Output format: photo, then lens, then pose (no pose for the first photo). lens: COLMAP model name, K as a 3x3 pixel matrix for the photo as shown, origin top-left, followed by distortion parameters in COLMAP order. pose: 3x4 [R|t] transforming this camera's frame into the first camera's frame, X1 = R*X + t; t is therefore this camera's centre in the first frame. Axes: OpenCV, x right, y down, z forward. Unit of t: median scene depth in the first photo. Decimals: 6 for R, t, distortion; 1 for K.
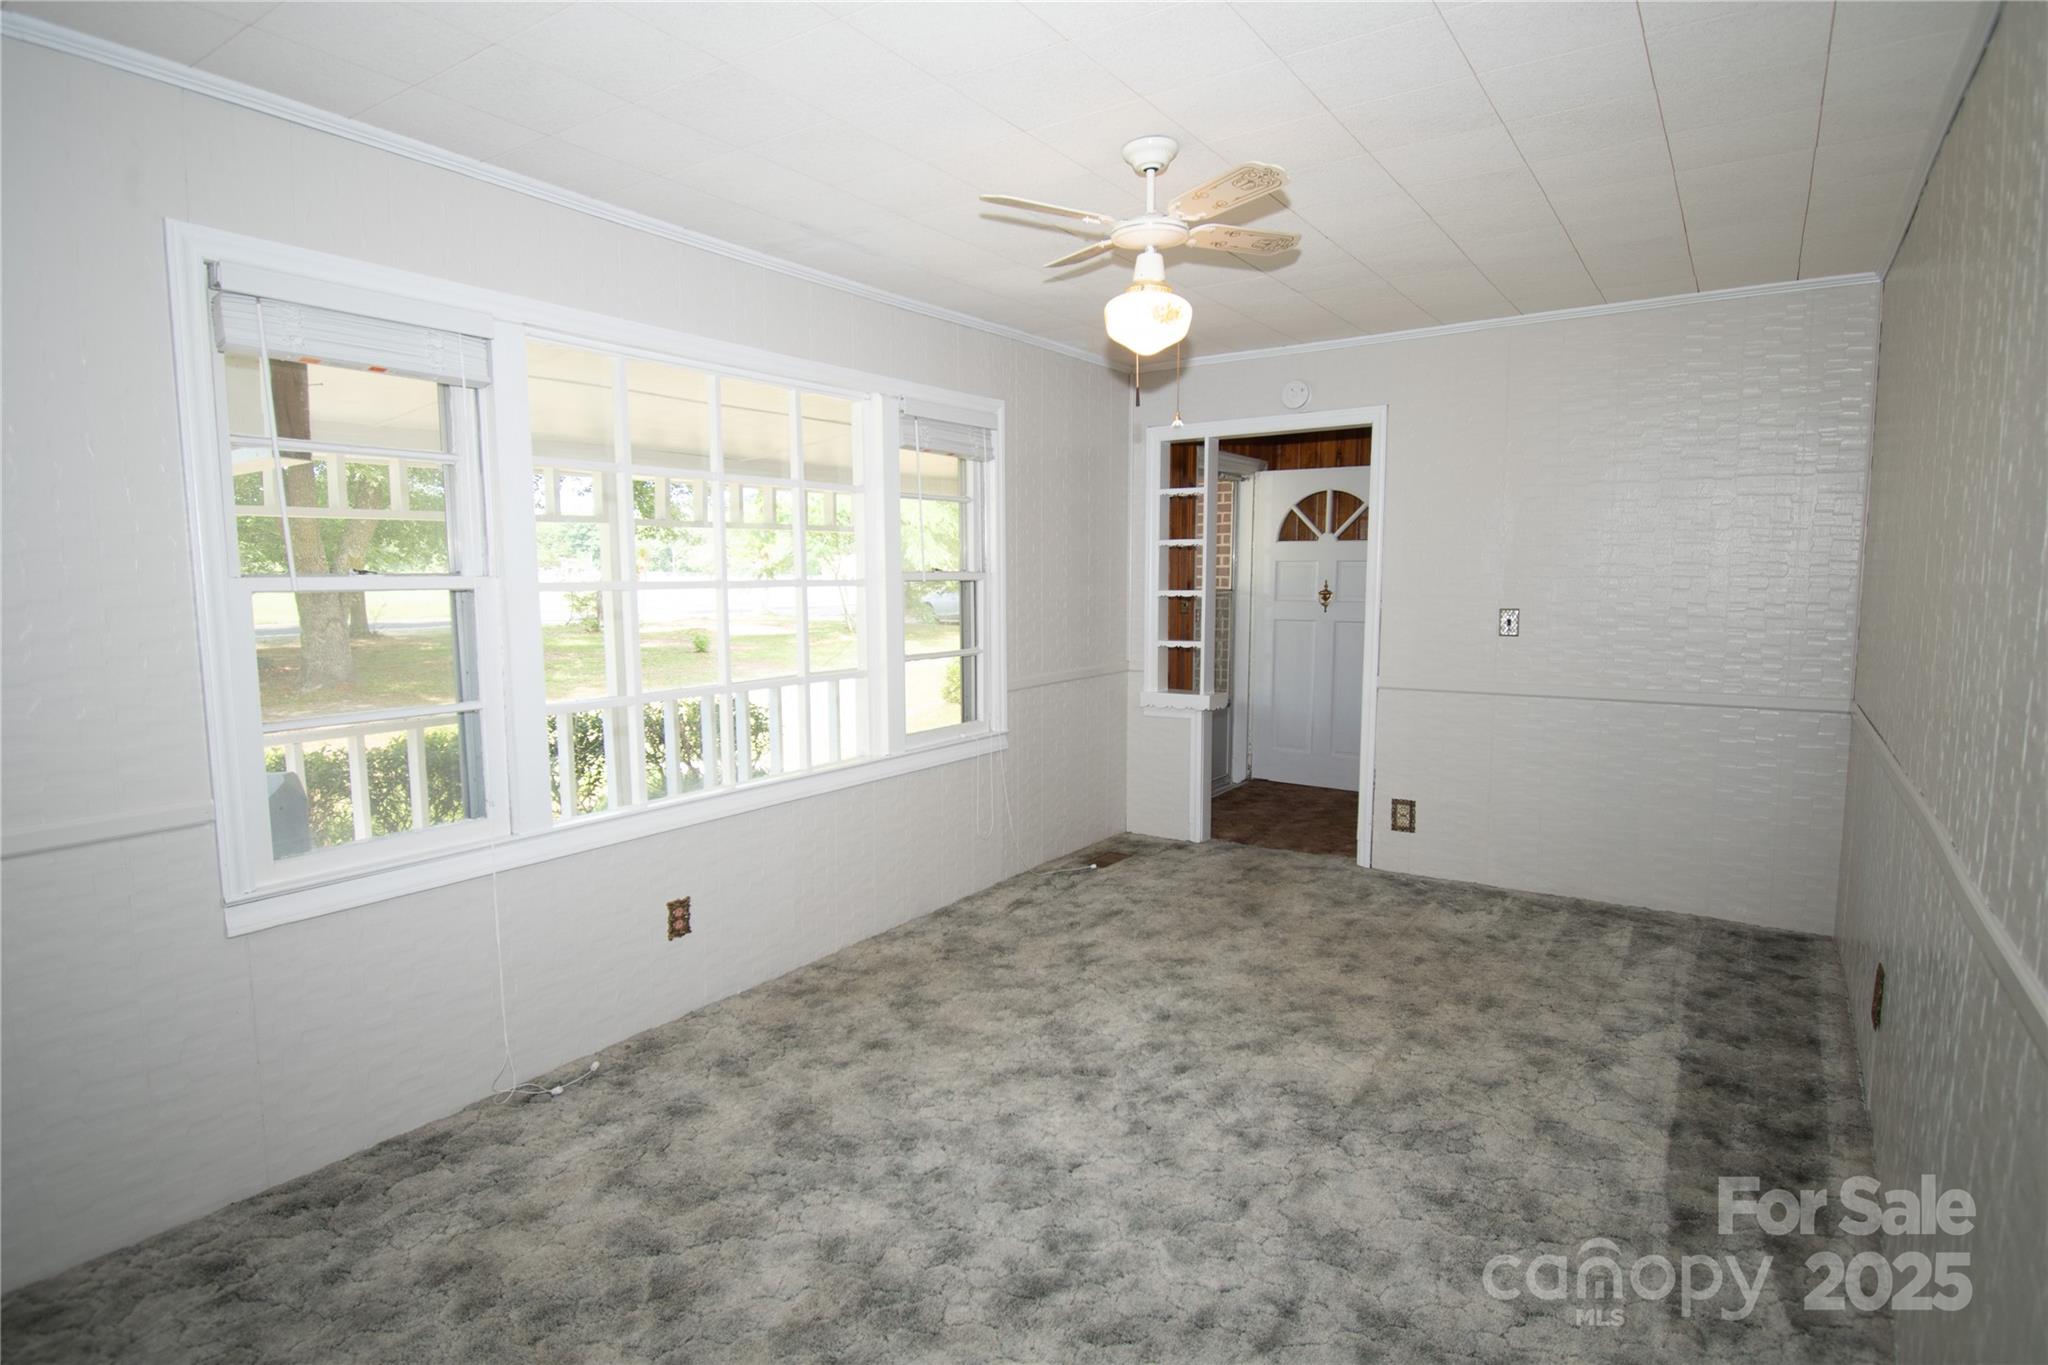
lens RADIAL K [[1065.5, 0, 1019.0], [0, 1065.5, 681.9], [0, 0, 1]] dist [0.009584, -0.022998]
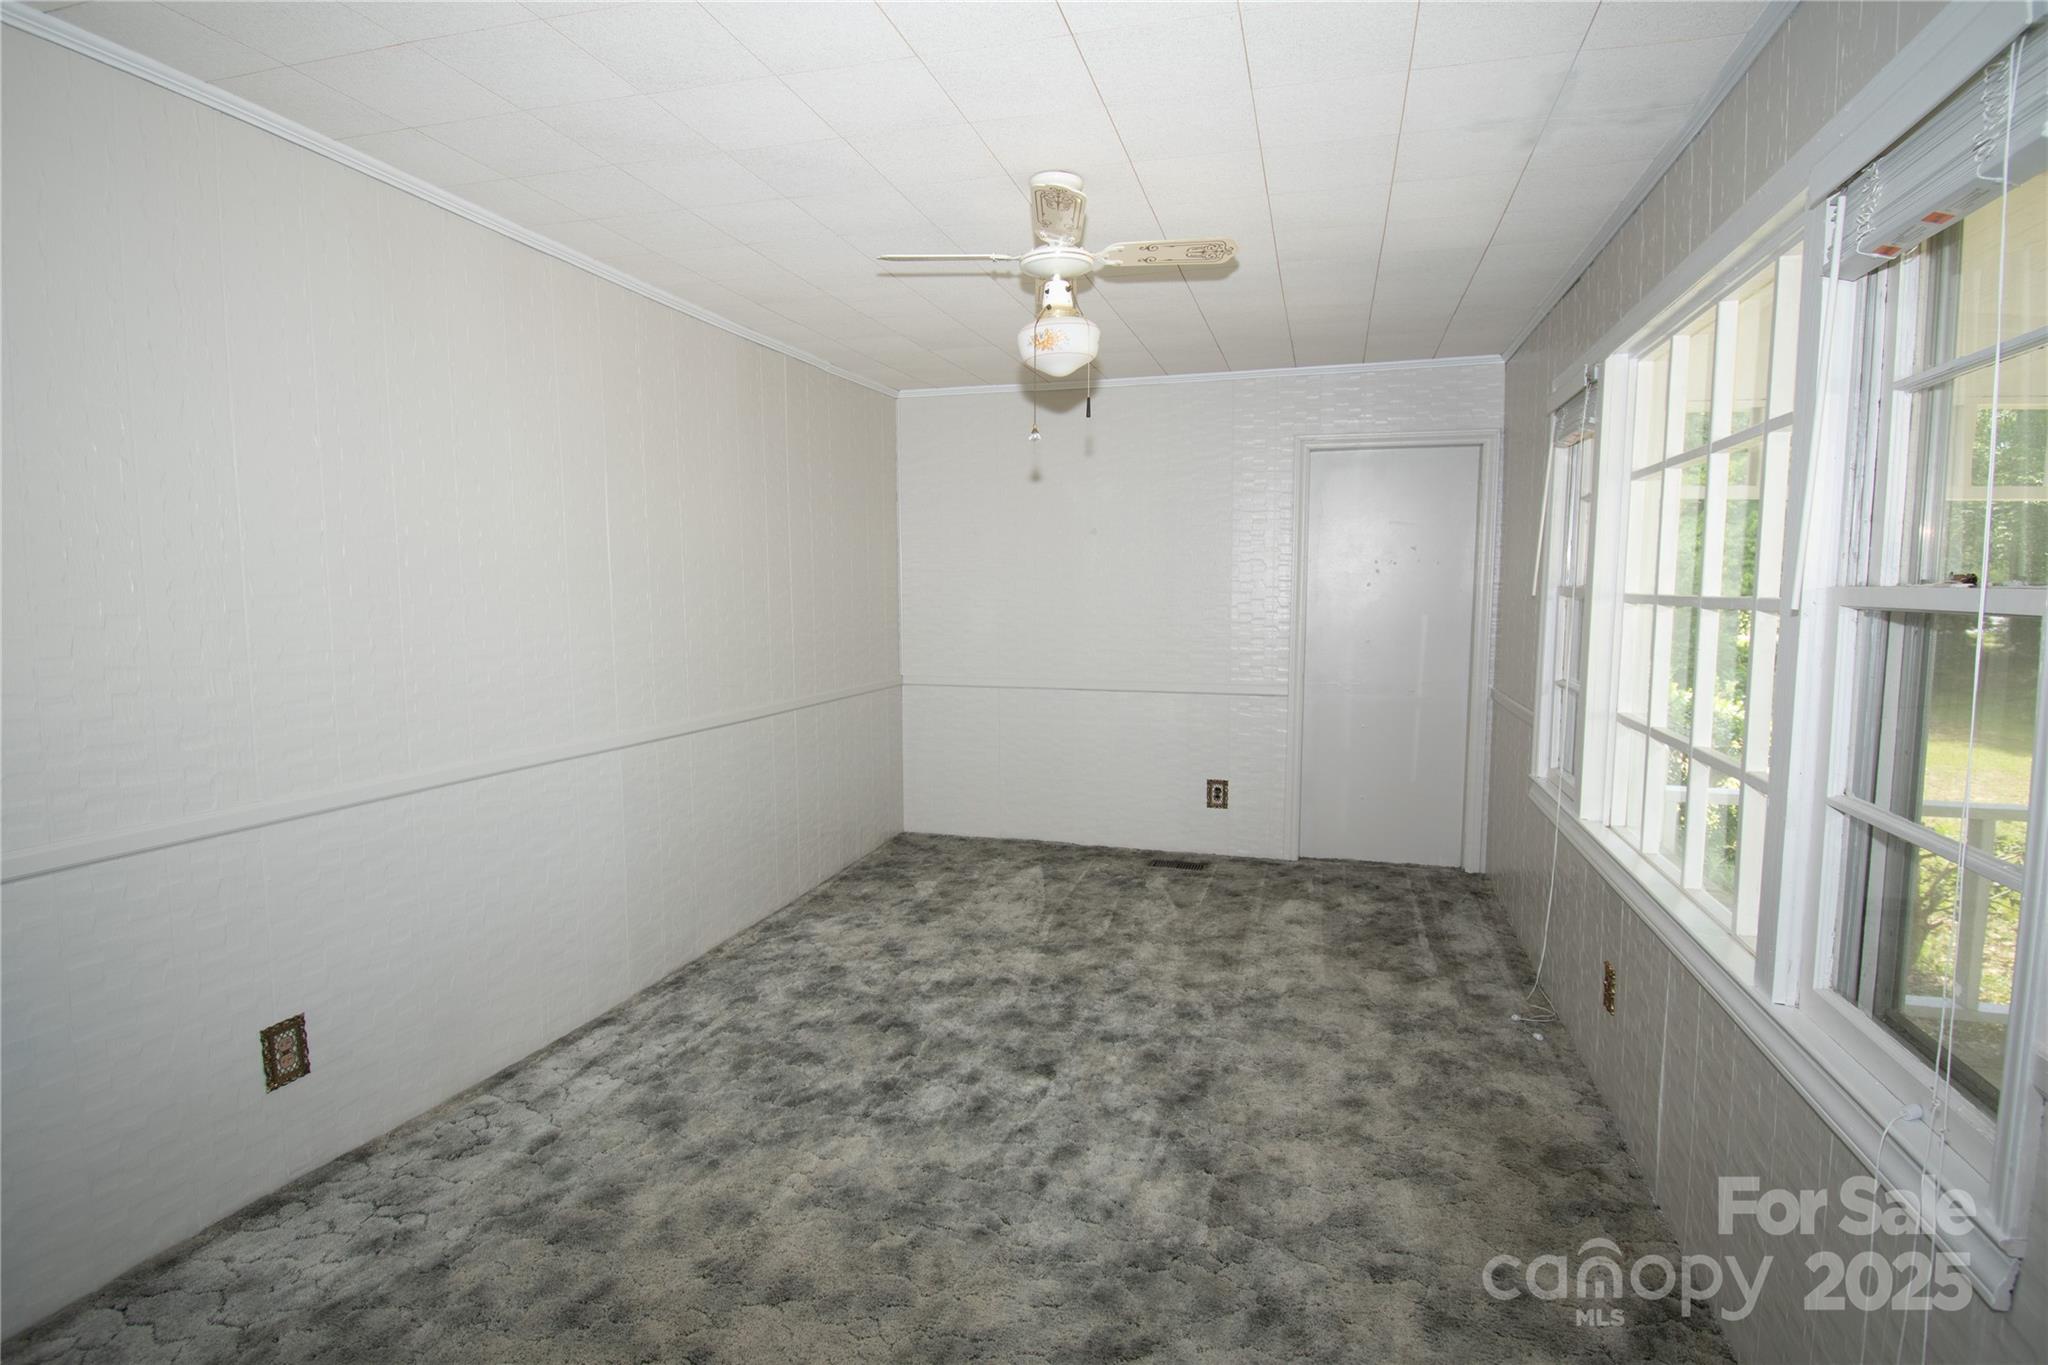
lens RADIAL K [[1065.5, 0, 1007.8], [0, 1065.5, 684.3], [0, 0, 1]] dist [0.009584, -0.022998]
pose [[-0.952775, 0.032775, -0.301904, 0.393025], [-0.026852, 0.981172, 0.191260, -0.169233], [0.302488, 0.190334, -0.933956, 1.613531]]
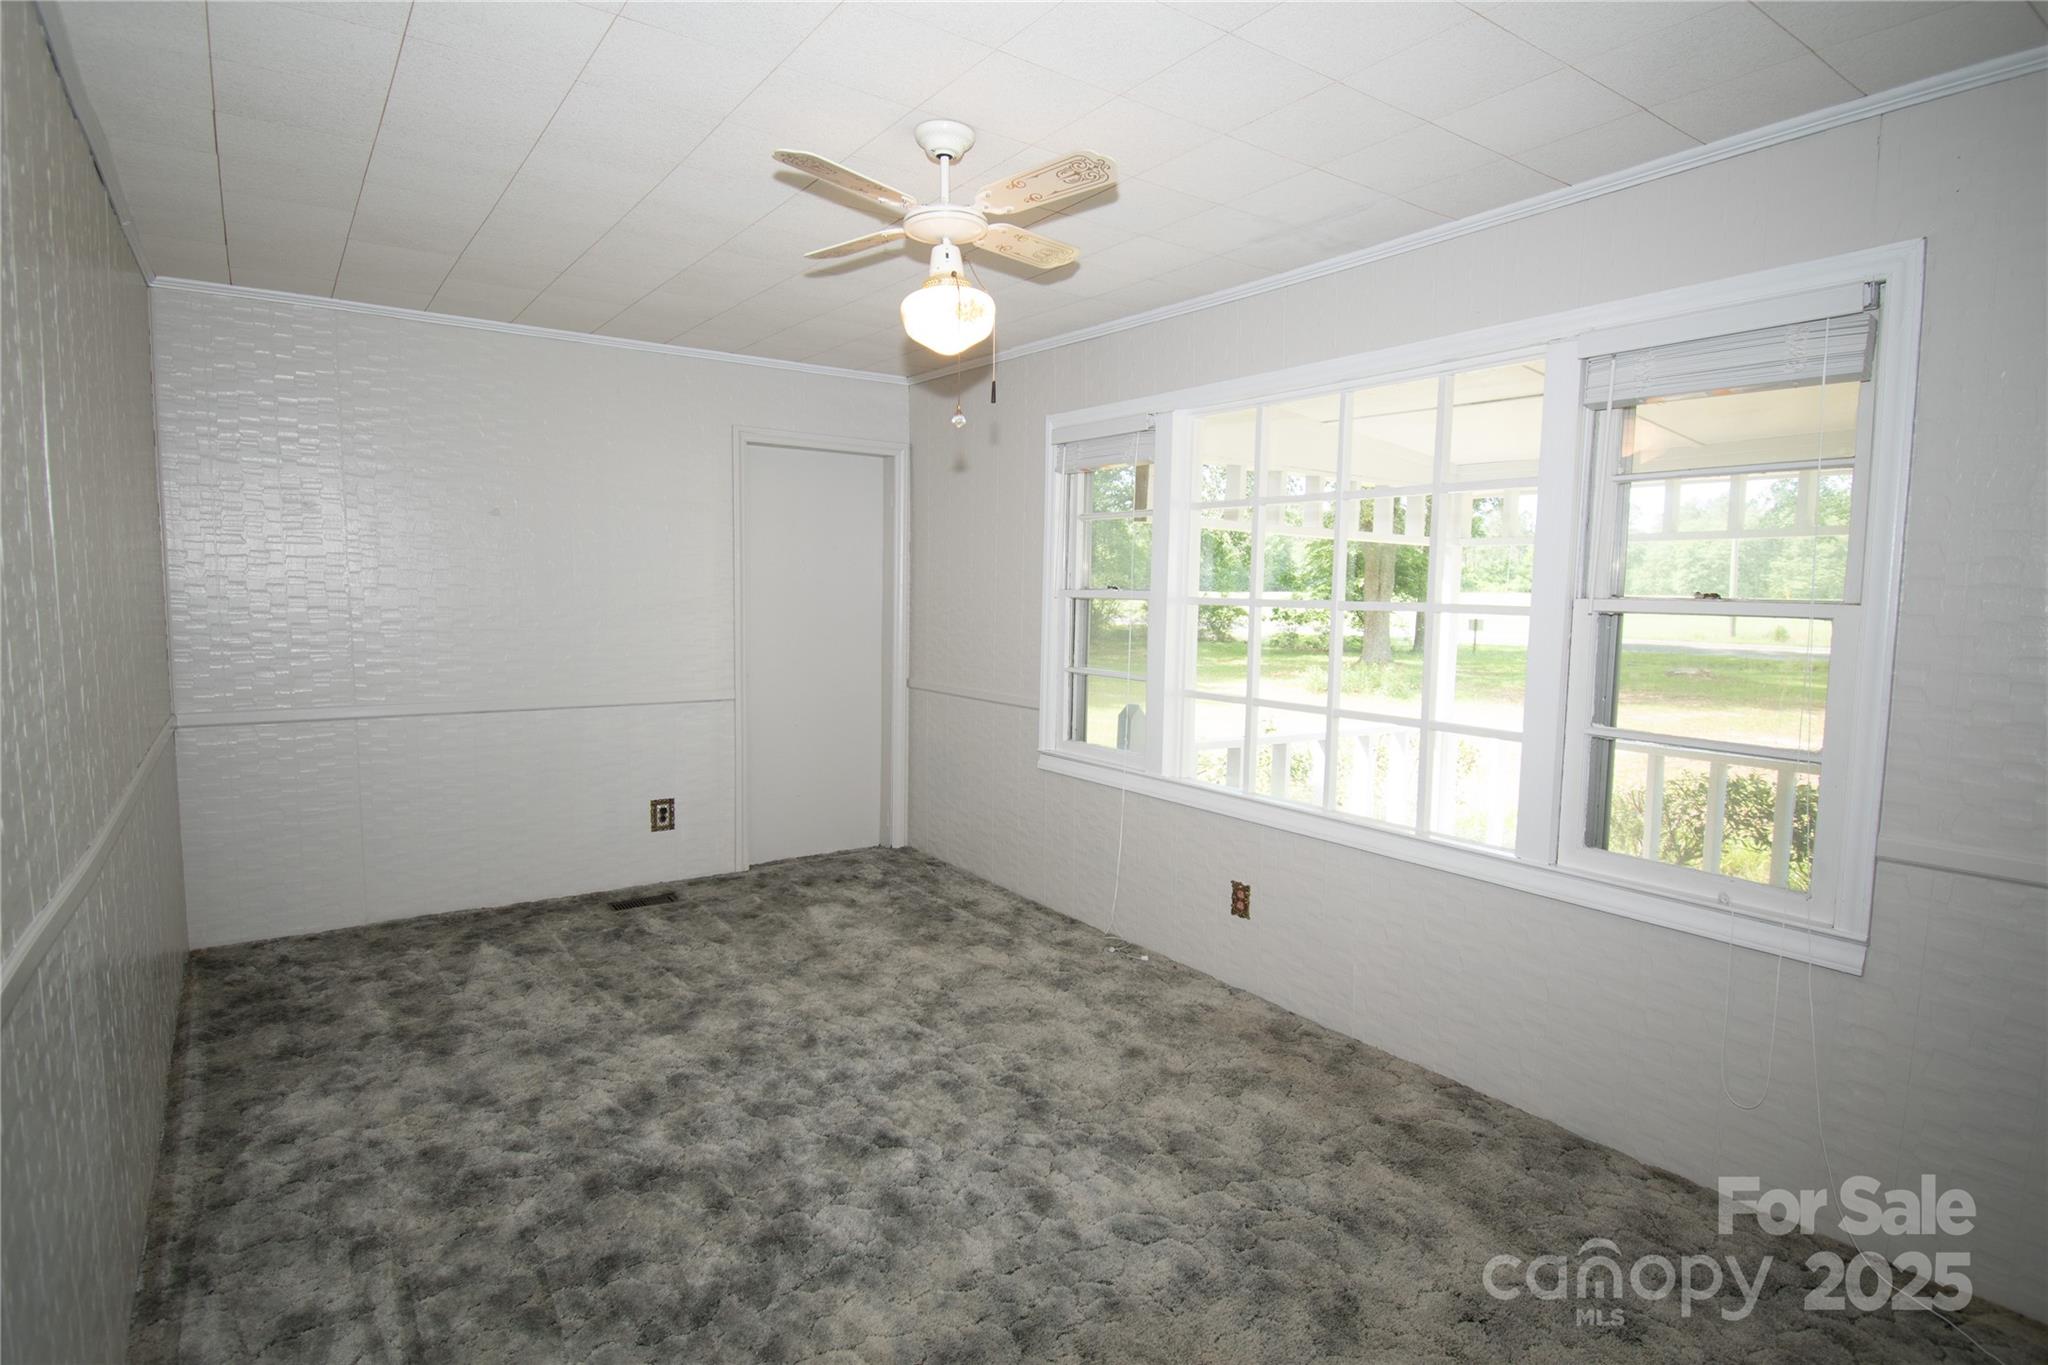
lens RADIAL K [[1065.5, 0, 1027.5], [0, 1065.5, 684.9], [0, 0, 1]] dist [0.009584, -0.022998]
pose [[-0.346284, 0.087358, -0.934053, 0.787620], [-0.109794, 0.985039, 0.132831, -0.125545], [0.931683, 0.148551, -0.331512, 1.134138]]
